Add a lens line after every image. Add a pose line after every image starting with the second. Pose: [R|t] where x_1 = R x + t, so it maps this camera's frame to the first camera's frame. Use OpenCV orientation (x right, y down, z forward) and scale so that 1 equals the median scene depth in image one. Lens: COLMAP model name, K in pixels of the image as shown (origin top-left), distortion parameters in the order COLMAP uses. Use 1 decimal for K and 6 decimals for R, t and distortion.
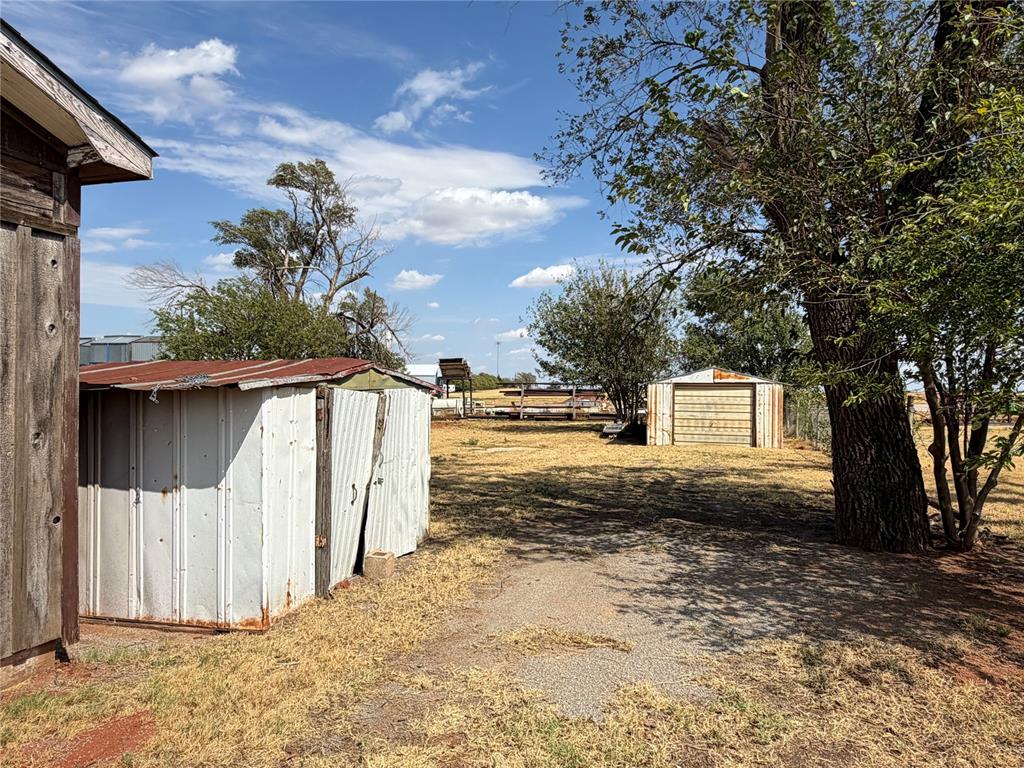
lens RADIAL K [[670.1, 0, 512.0], [0, 670.1, 384.0], [0, 0, 1]] dist [0.001534, 0.001628]
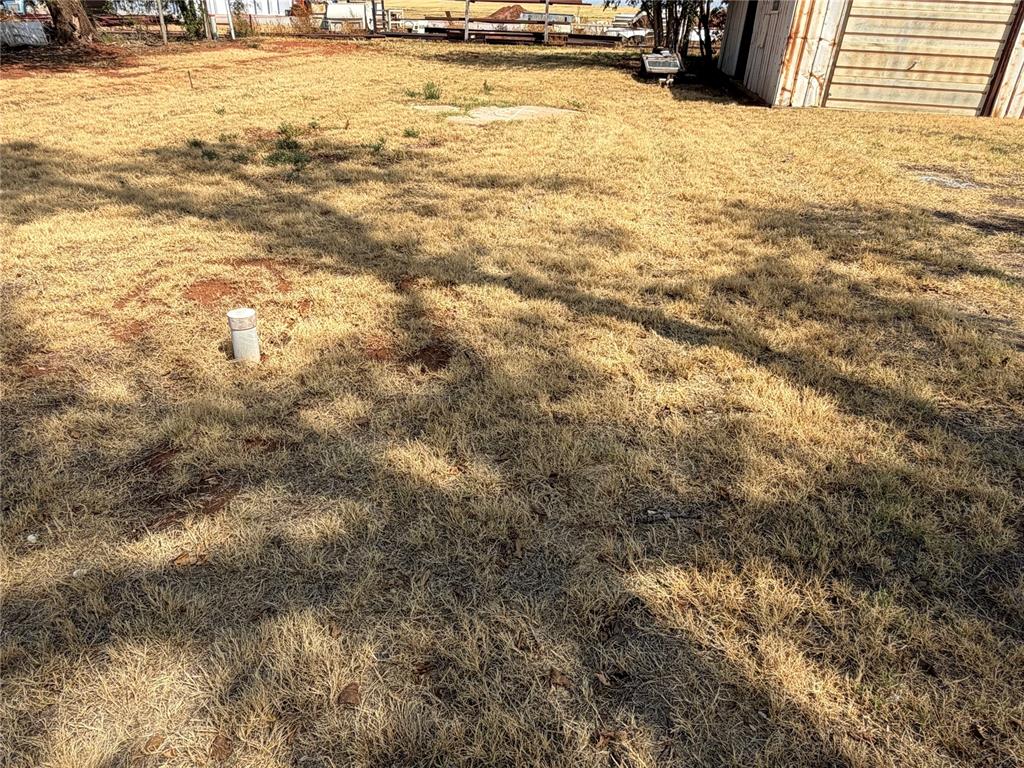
lens RADIAL K [[670.1, 0, 512.0], [0, 670.1, 384.0], [0, 0, 1]] dist [0.001534, 0.001628]
pose [[0.991696, -0.034970, 0.123755, -0.052811], [-0.031920, 0.865271, 0.500288, 0.018278], [-0.124576, -0.500084, 0.856970, 0.355325]]
